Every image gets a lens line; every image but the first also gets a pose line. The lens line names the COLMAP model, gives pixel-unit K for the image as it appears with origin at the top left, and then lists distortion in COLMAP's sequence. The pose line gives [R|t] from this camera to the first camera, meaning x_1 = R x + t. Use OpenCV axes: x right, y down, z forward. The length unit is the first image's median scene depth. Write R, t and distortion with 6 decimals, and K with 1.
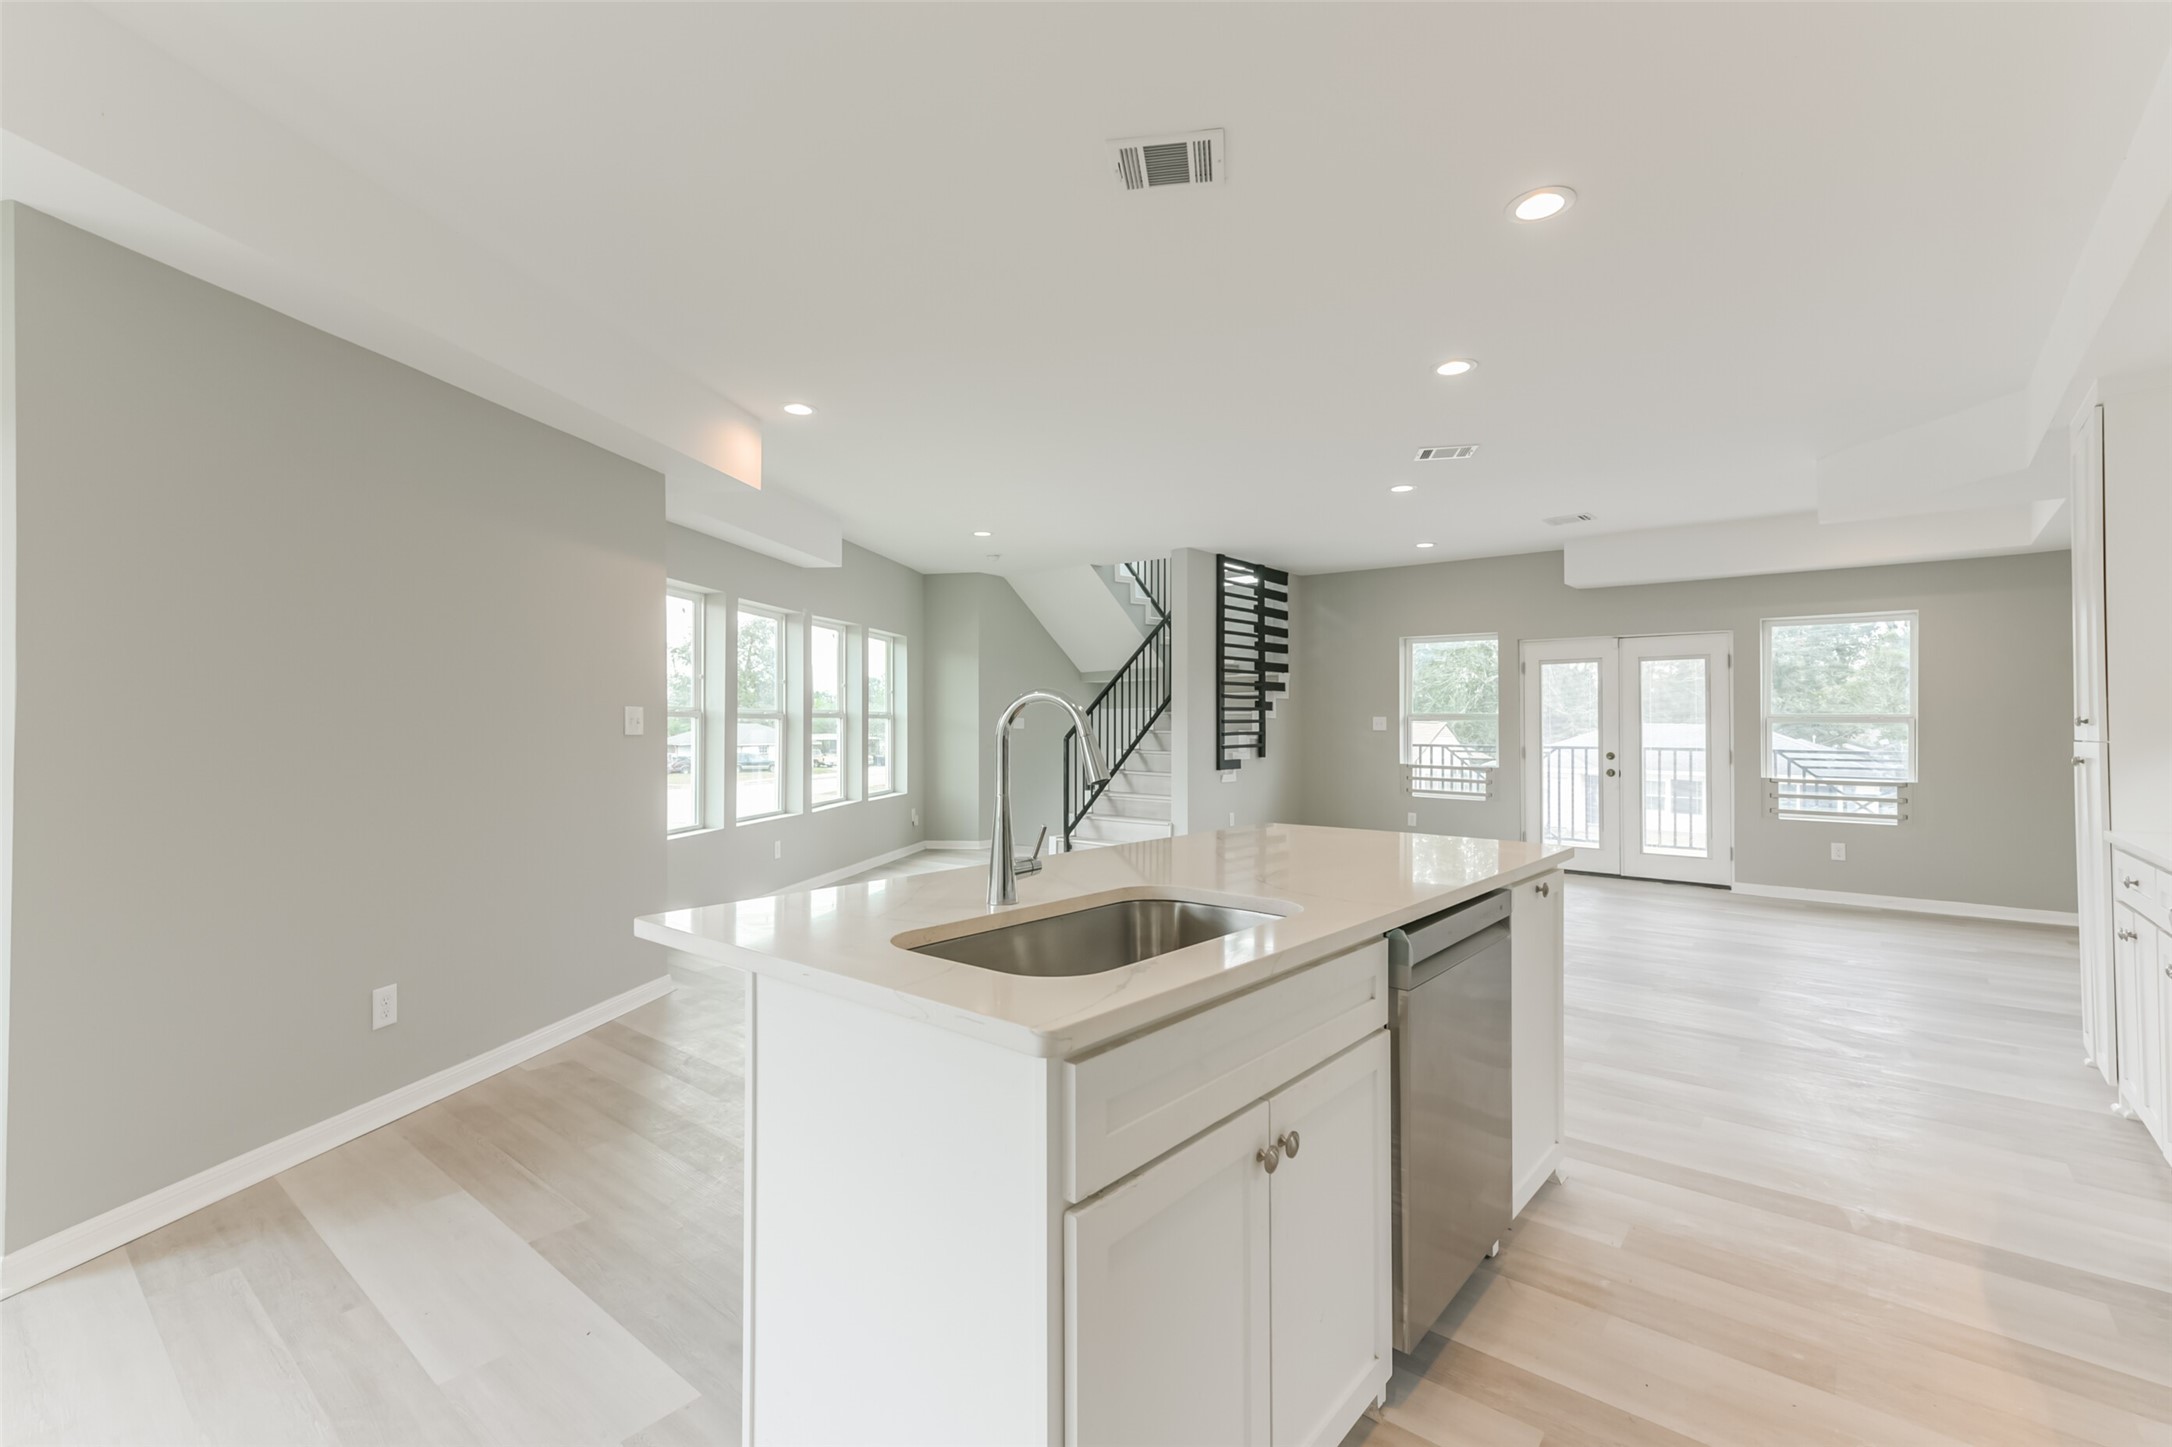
lens RADIAL K [[948.7, 0, 1078.3], [0, 948.7, 714.8], [0, 0, 1]] dist [0.001220, -0.000468]
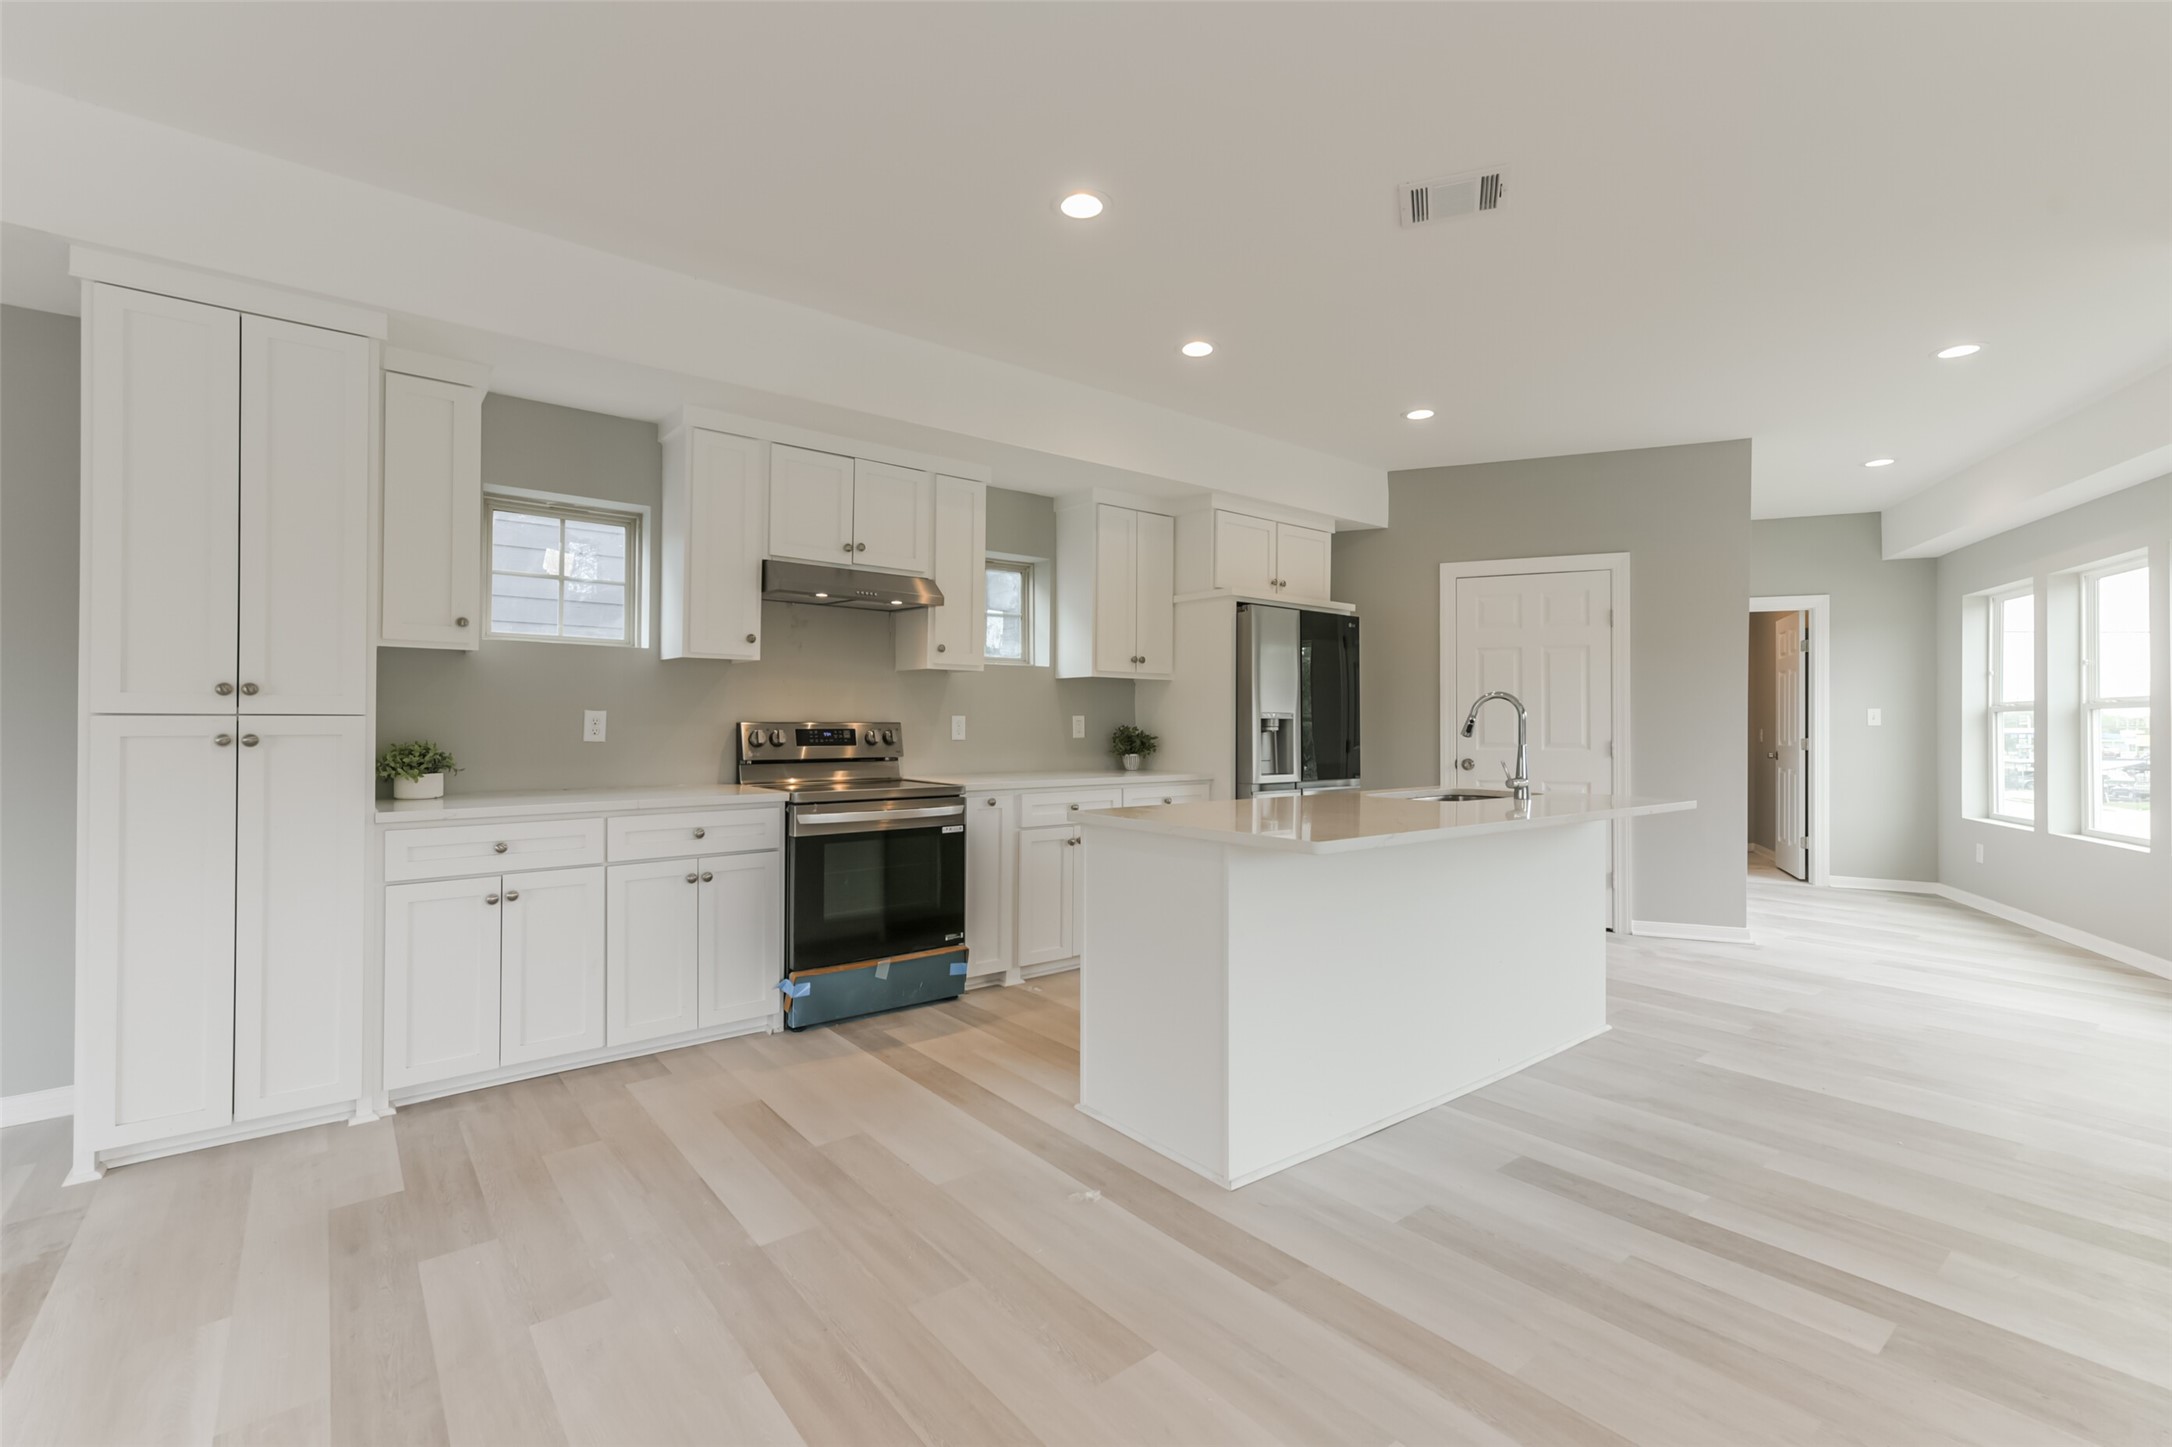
lens RADIAL K [[948.7, 0, 1082.0], [0, 948.7, 722.5], [0, 0, 1]] dist [0.001220, -0.000468]
pose [[-0.982712, -0.011430, 0.184790, 0.105194], [-0.014048, 0.999819, -0.012866, 0.014210], [-0.184609, -0.015239, -0.982694, 0.734749]]
